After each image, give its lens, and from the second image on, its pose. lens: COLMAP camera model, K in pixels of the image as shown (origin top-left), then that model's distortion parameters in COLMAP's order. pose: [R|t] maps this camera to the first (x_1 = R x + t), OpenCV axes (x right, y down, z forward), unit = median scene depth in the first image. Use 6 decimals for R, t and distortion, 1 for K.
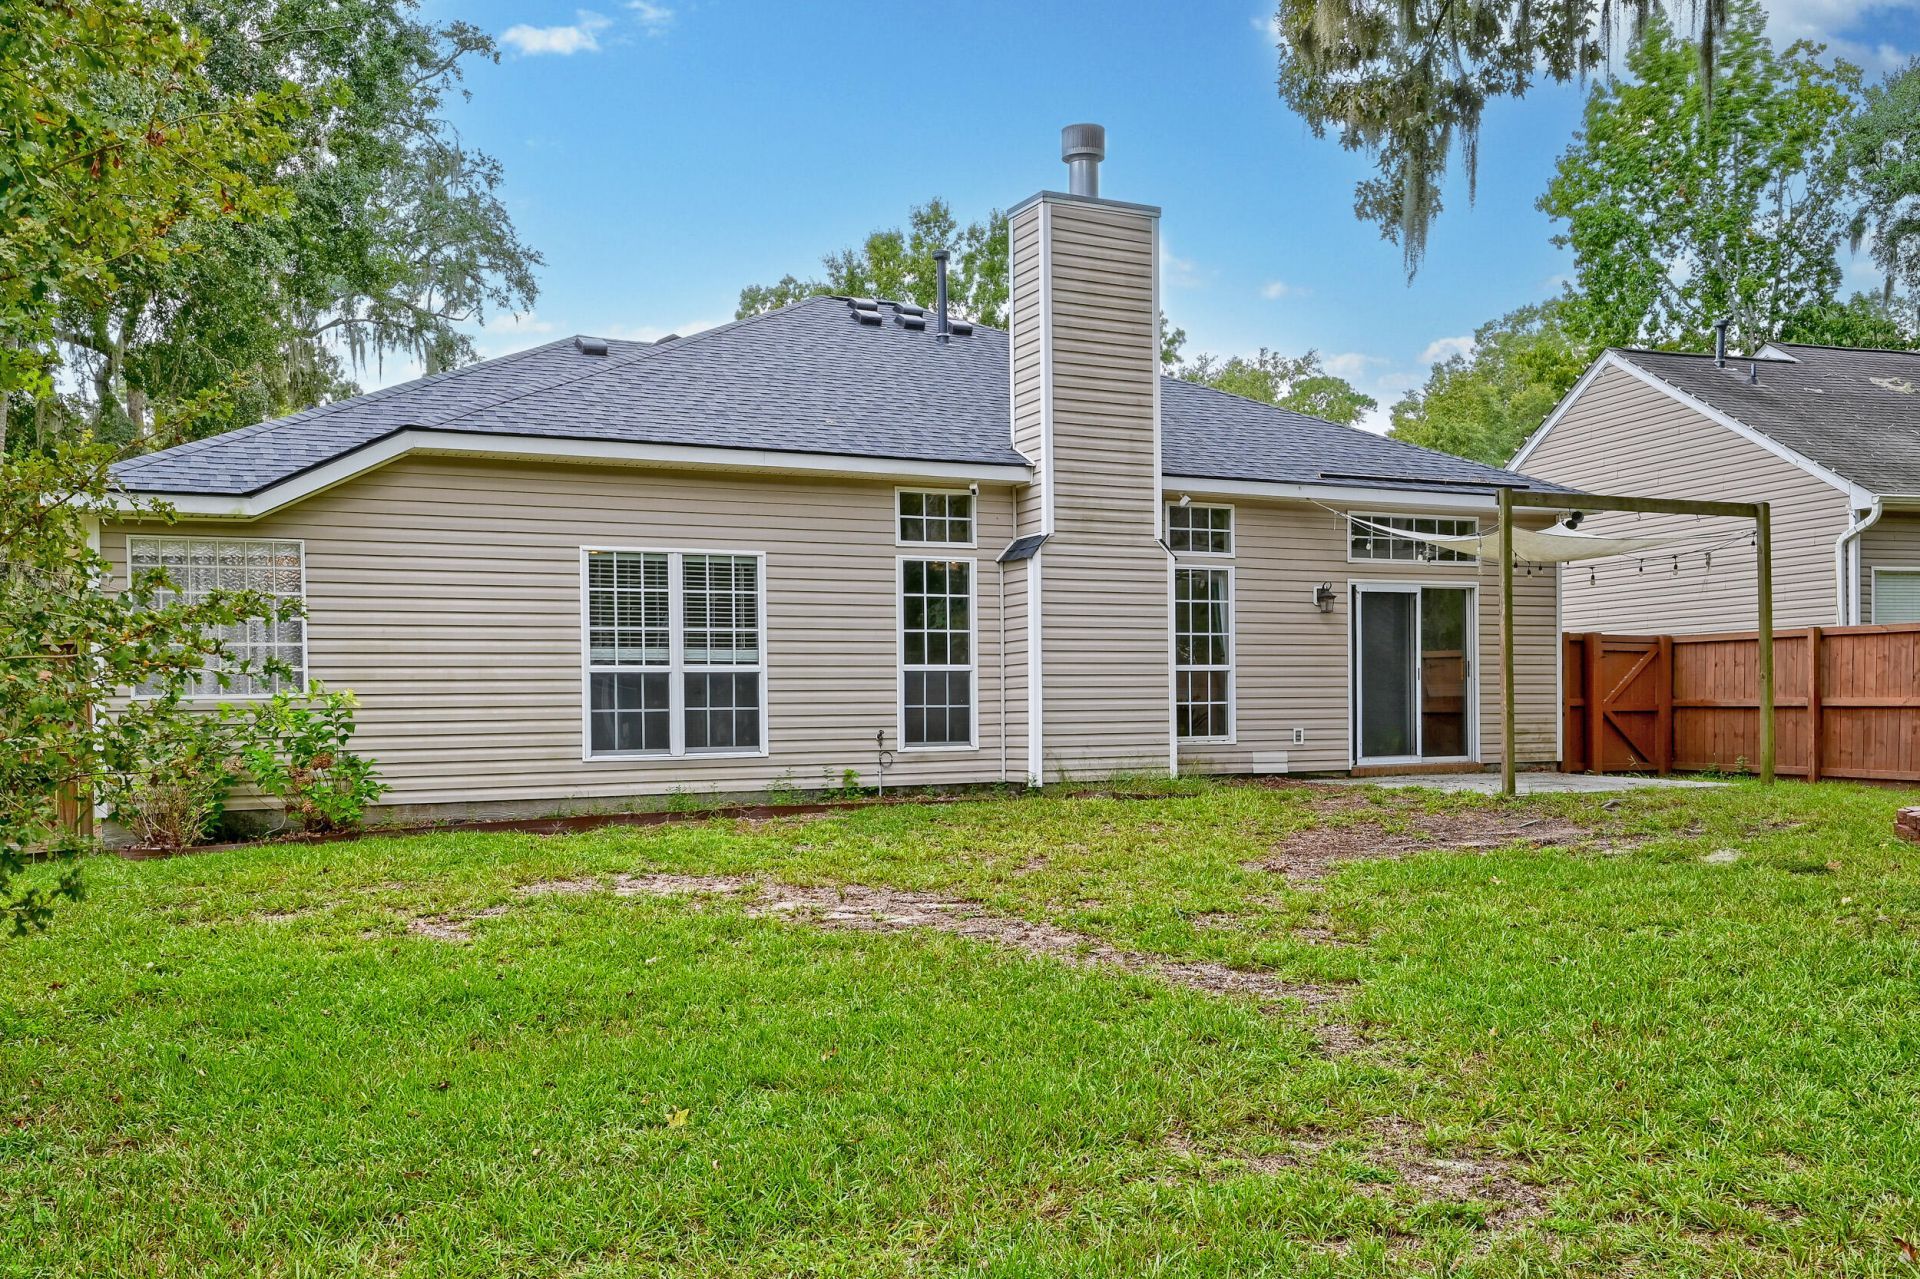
lens RADIAL K [[1671.4, 0, 961.3], [0, 1671.4, 745.5], [0, 0, 1]] dist [0.017675, -0.002875]
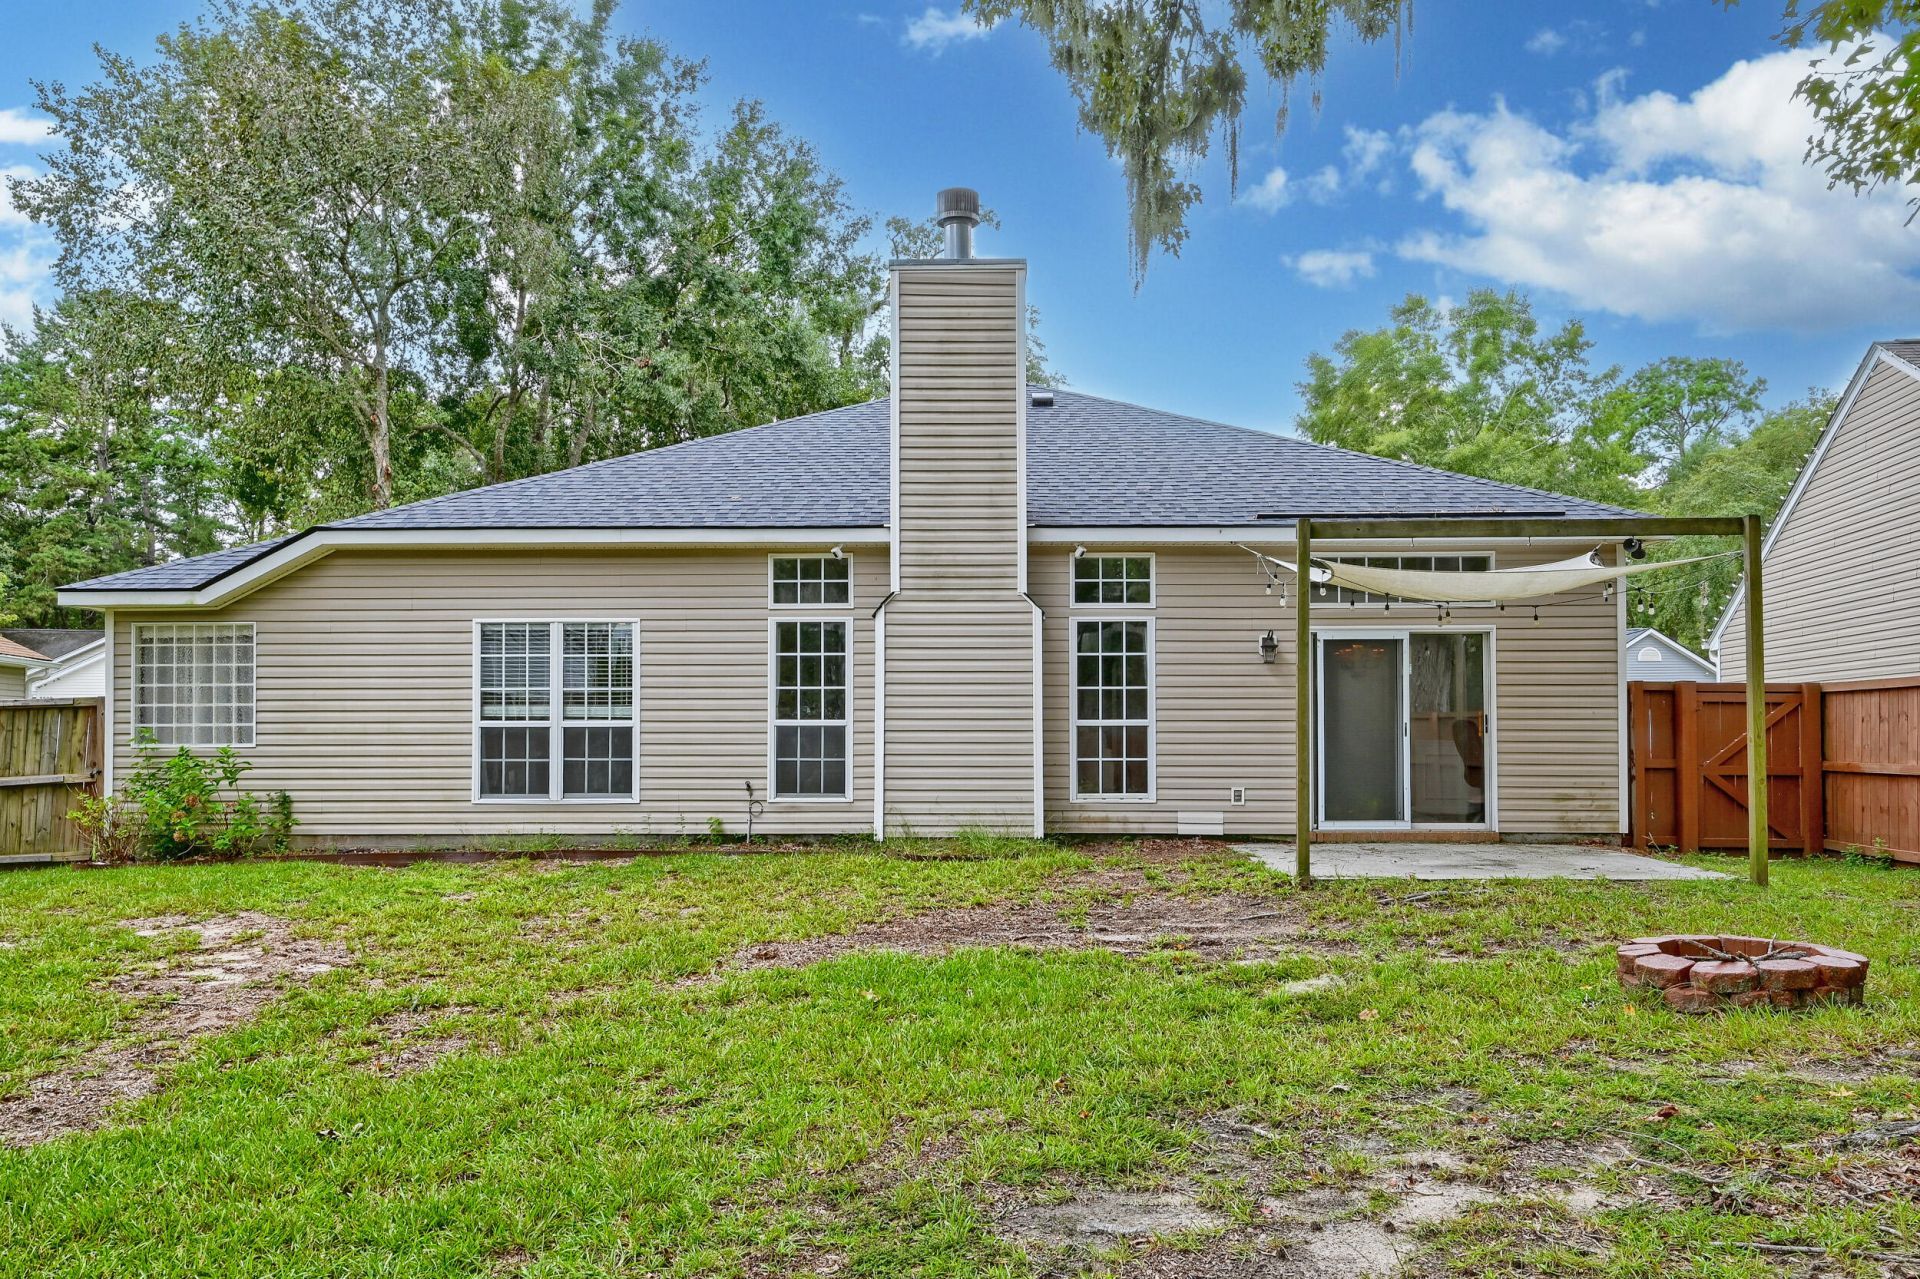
lens RADIAL K [[1359.8, 0, 959.8], [0, 1359.8, 719.3], [0, 0, 1]] dist [0.007182, -0.000984]
pose [[0.886047, 0.000881, -0.463594, 0.468872], [-0.021205, 0.999029, -0.038631, -0.017805], [0.463109, 0.044059, 0.885205, 0.289111]]
